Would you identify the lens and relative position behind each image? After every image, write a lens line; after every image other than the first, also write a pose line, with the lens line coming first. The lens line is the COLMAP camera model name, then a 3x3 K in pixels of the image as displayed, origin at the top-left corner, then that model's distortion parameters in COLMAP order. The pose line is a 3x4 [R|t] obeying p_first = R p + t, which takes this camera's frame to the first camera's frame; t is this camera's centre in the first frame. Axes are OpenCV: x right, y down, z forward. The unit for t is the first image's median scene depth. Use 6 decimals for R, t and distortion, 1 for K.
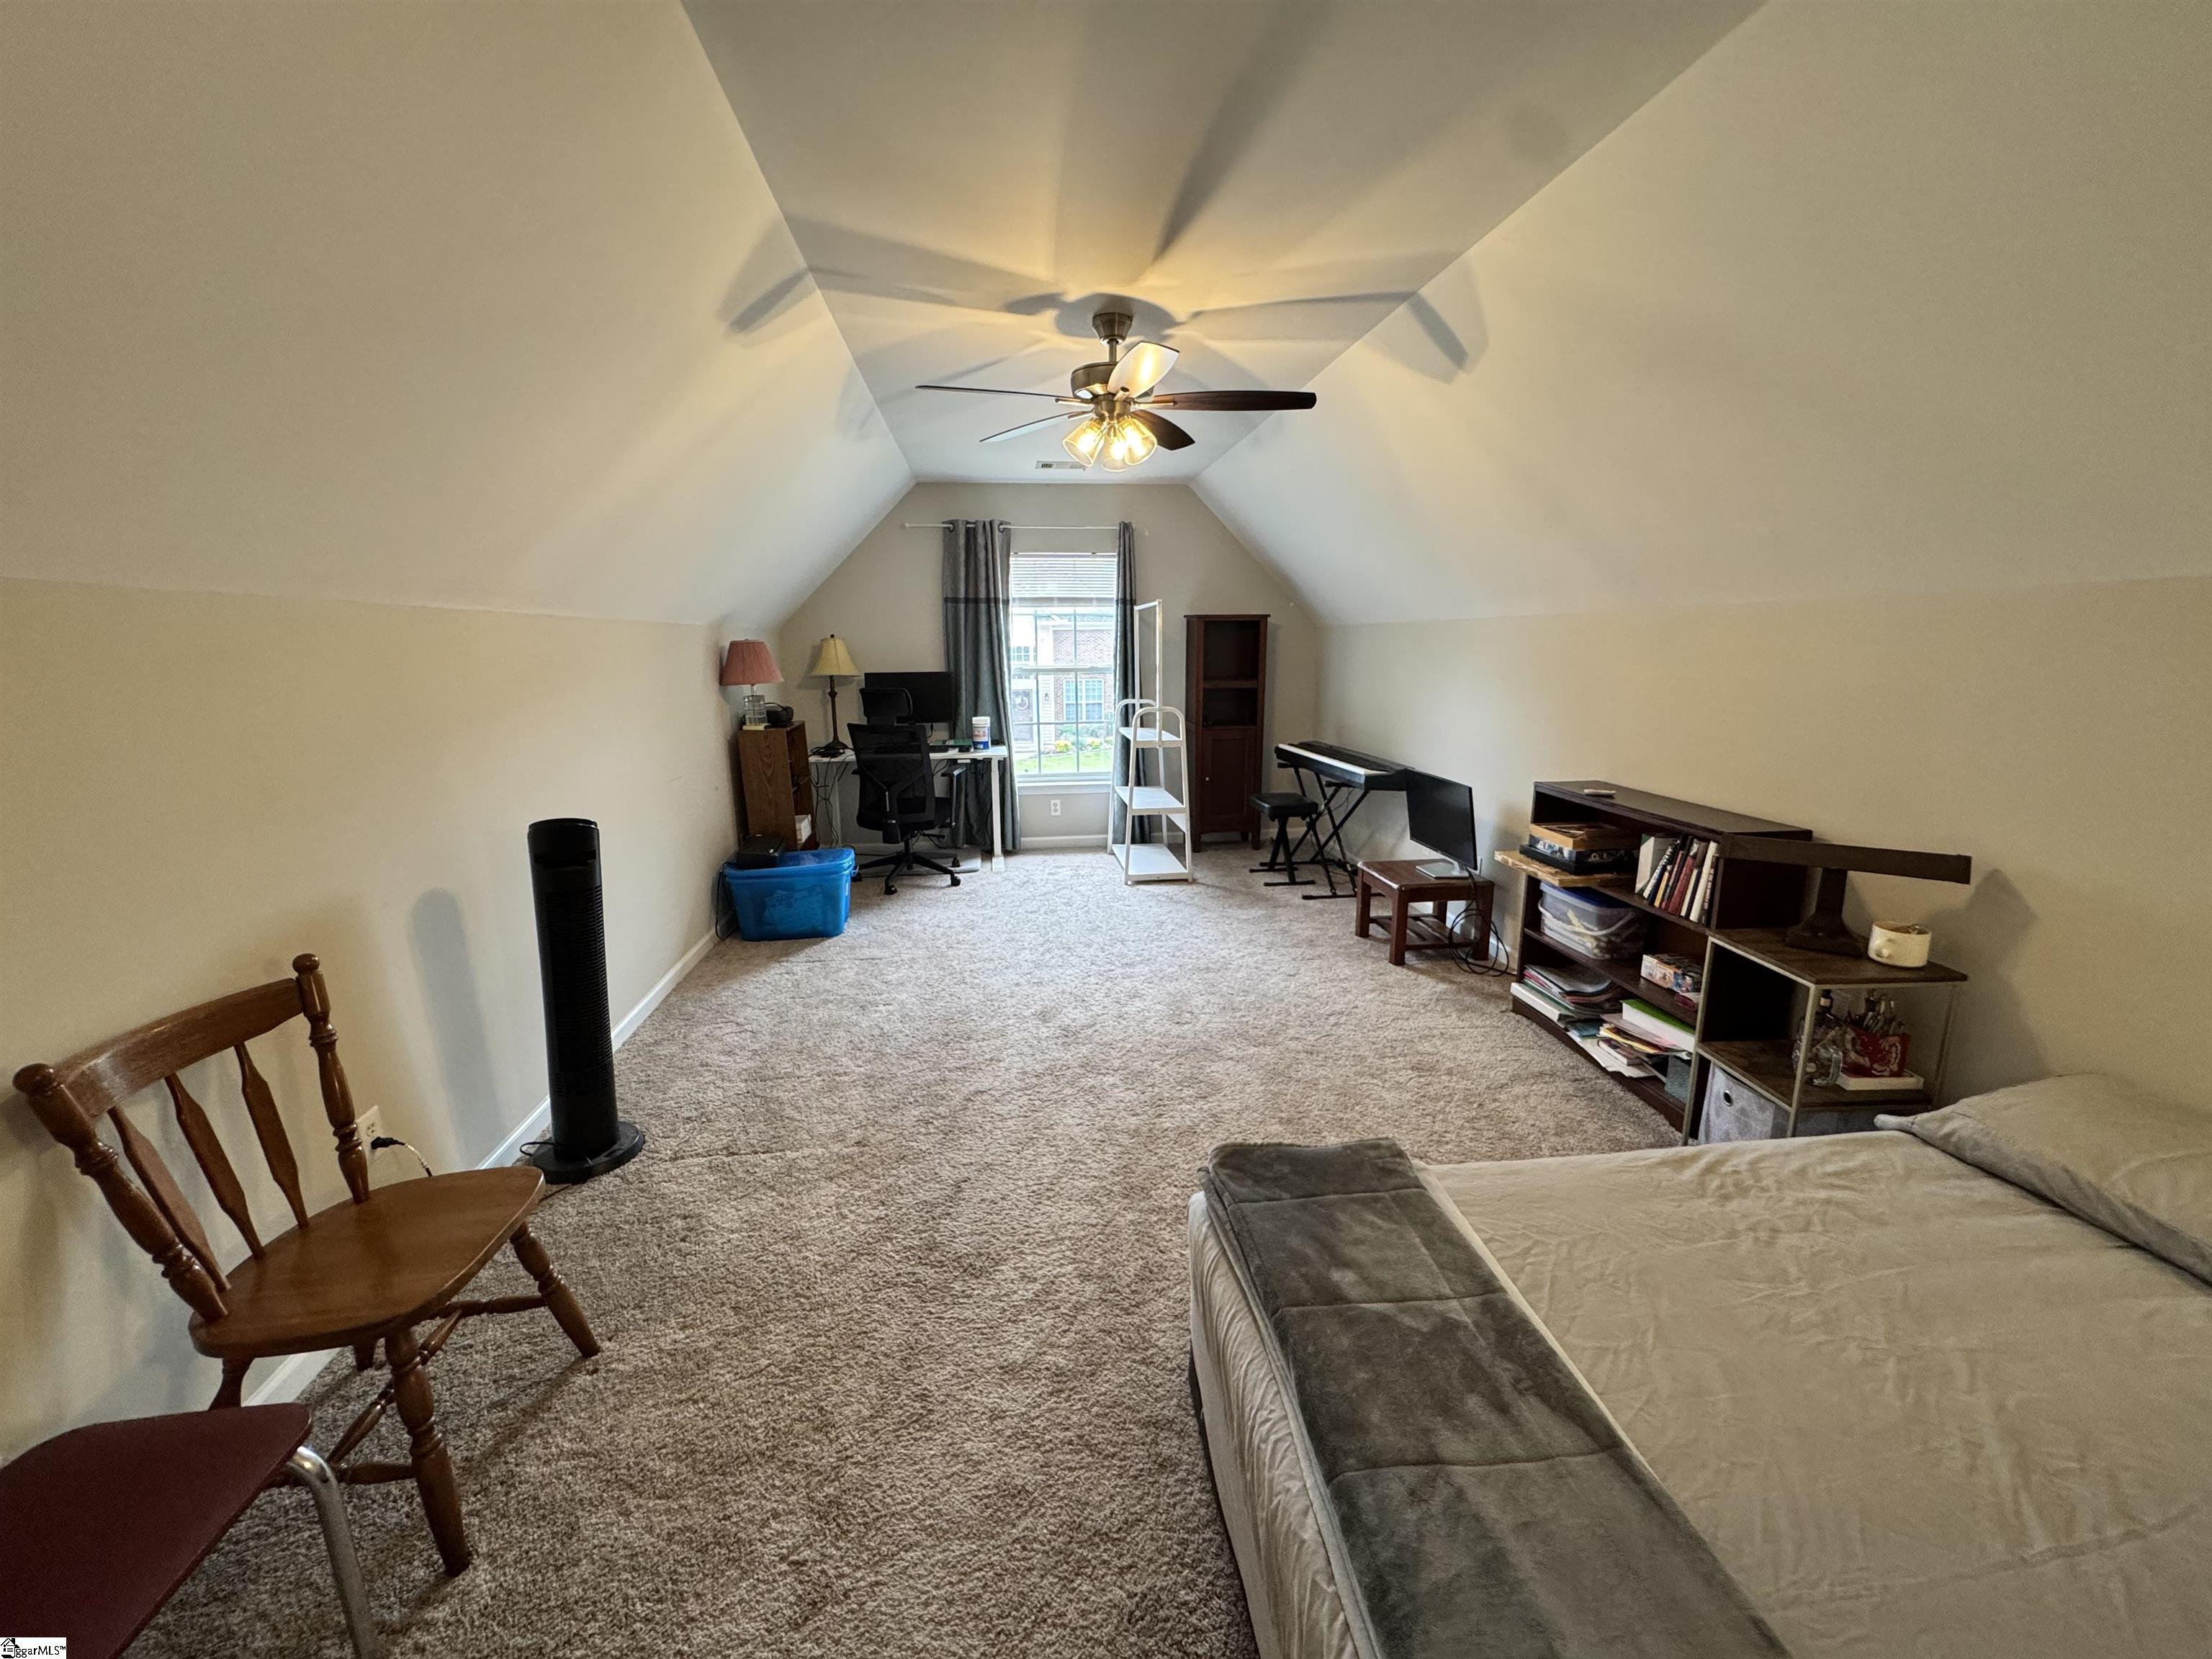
lens RADIAL K [[880.5, 0, 1098.7], [0, 880.5, 830.5], [0, 0, 1]] dist [-0.002856, 0.000496]
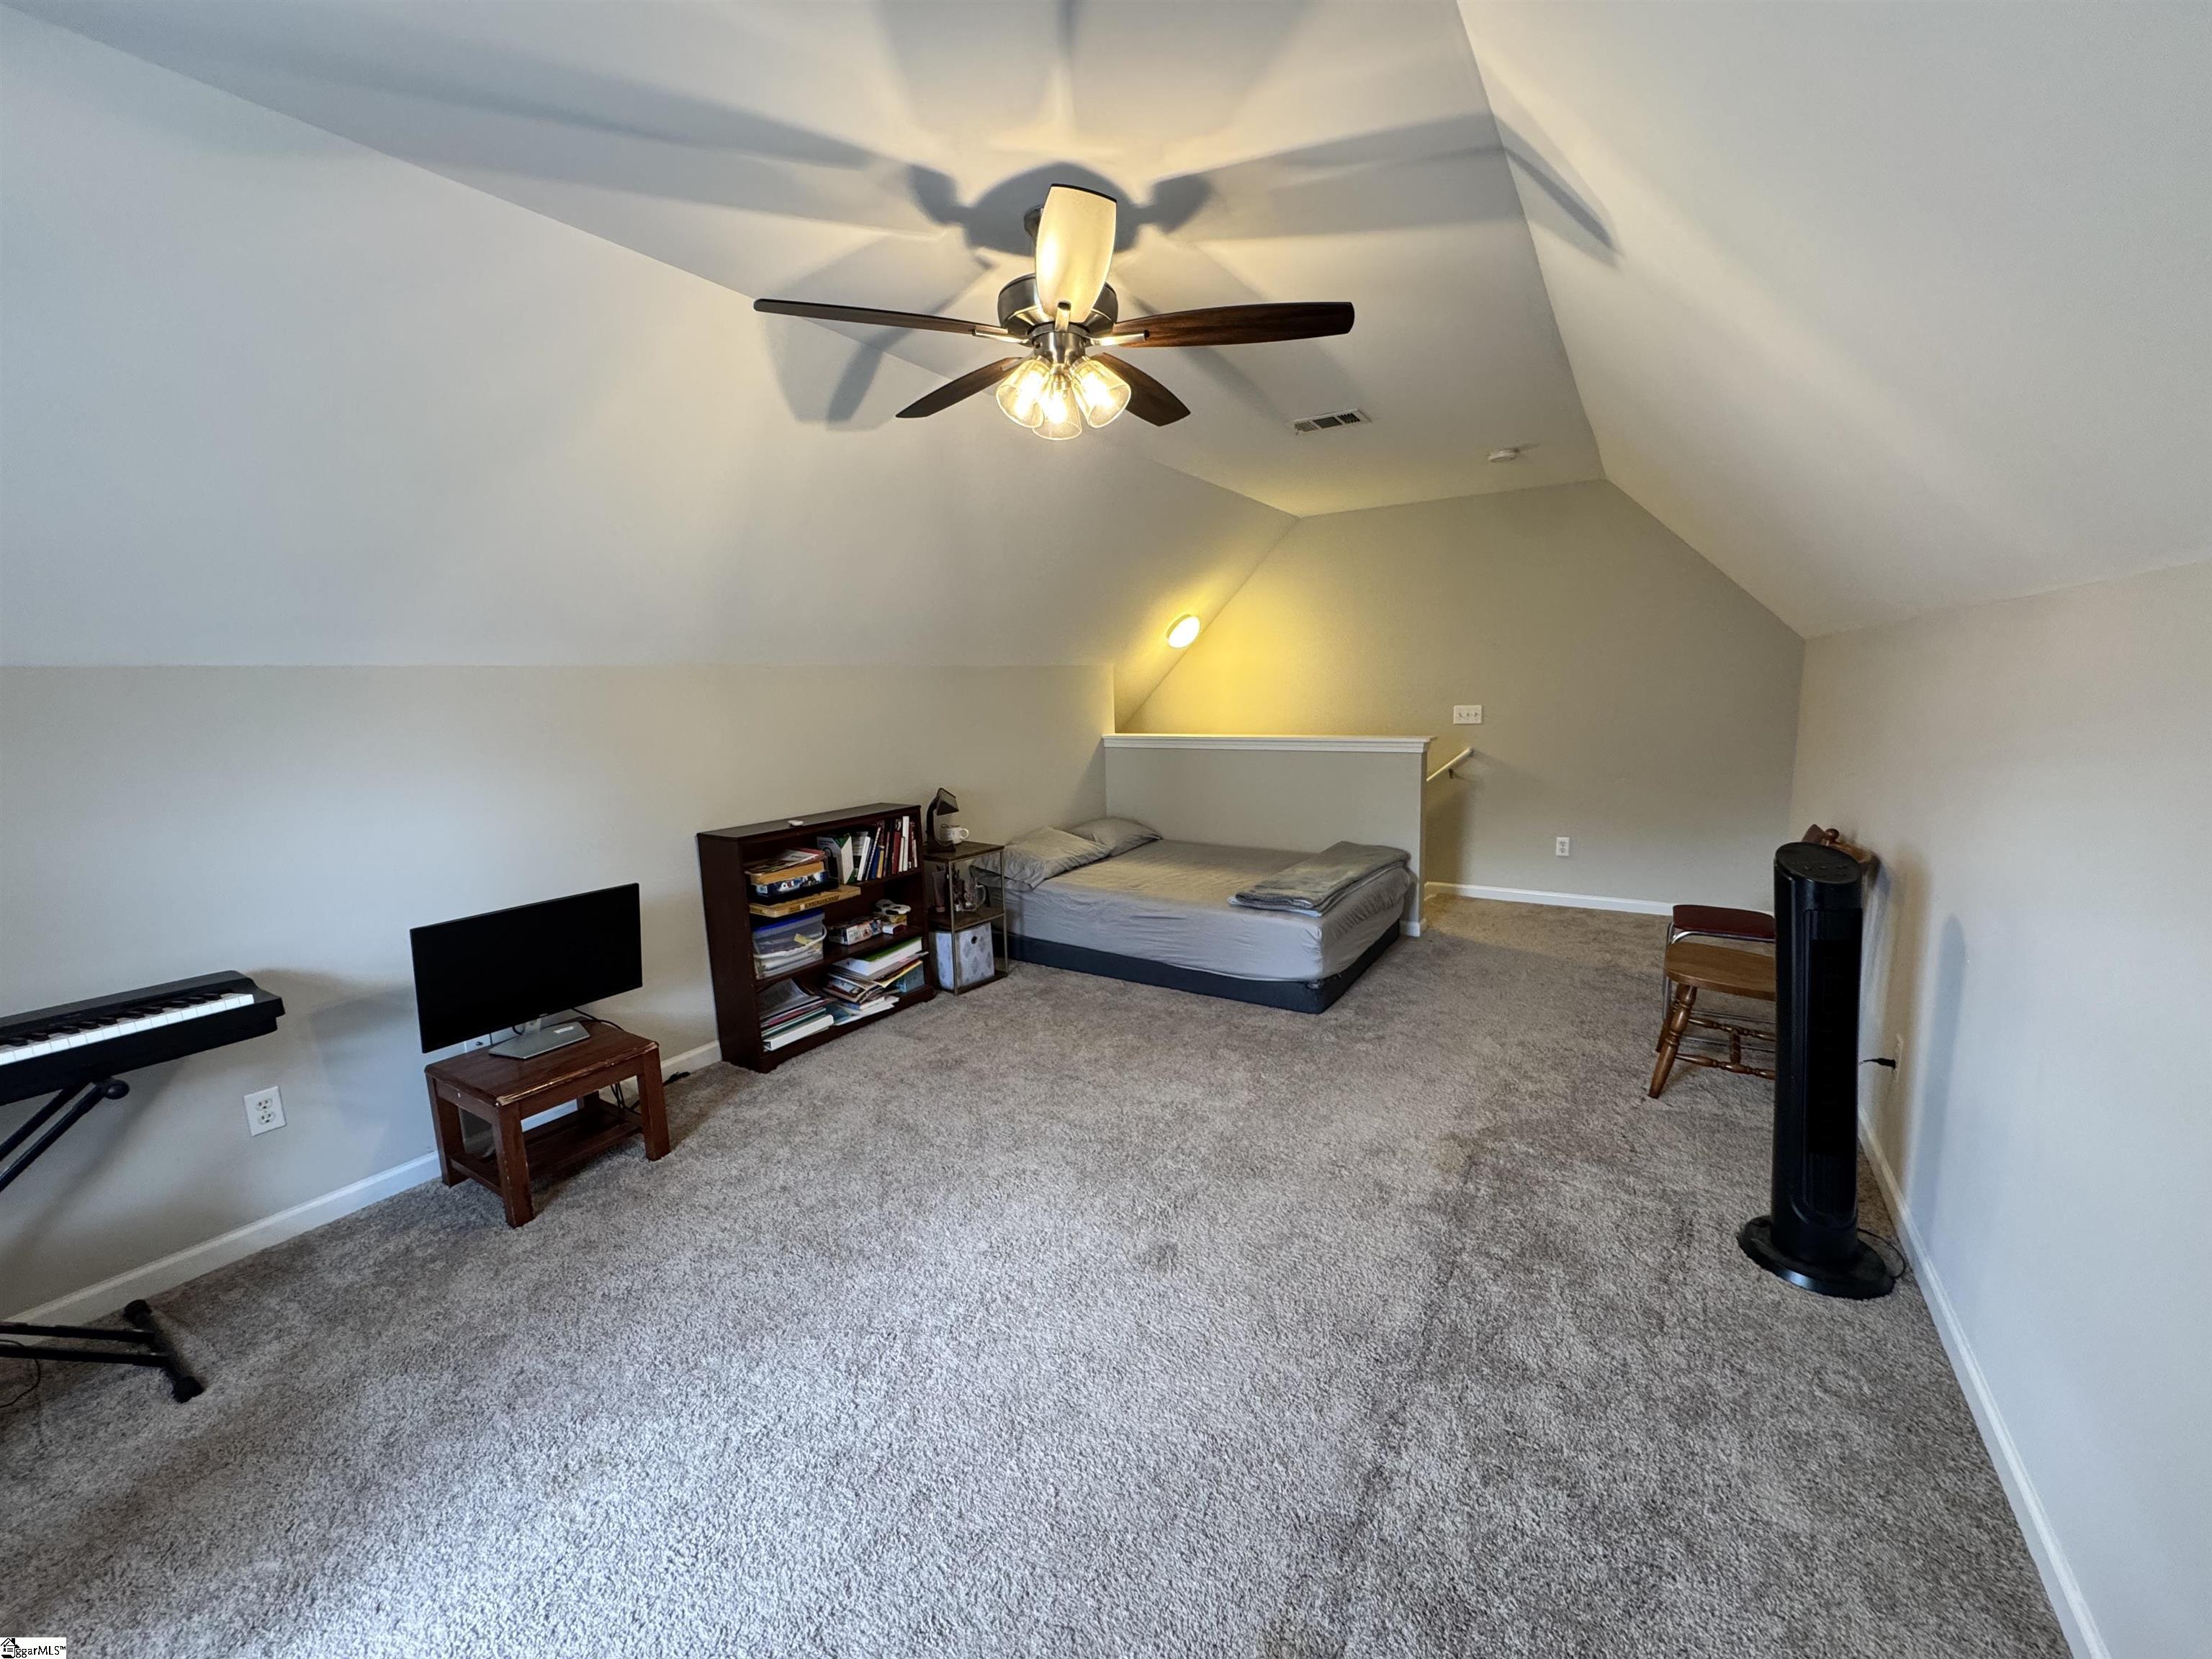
lens RADIAL K [[880.5, 0, 1102.6], [0, 880.5, 827.5], [0, 0, 1]] dist [-0.002856, 0.000496]
pose [[-0.776786, -0.061552, 0.626749, -0.489904], [0.172145, 0.936557, 0.305333, -0.336666], [-0.605780, 0.345070, -0.716908, 1.666209]]
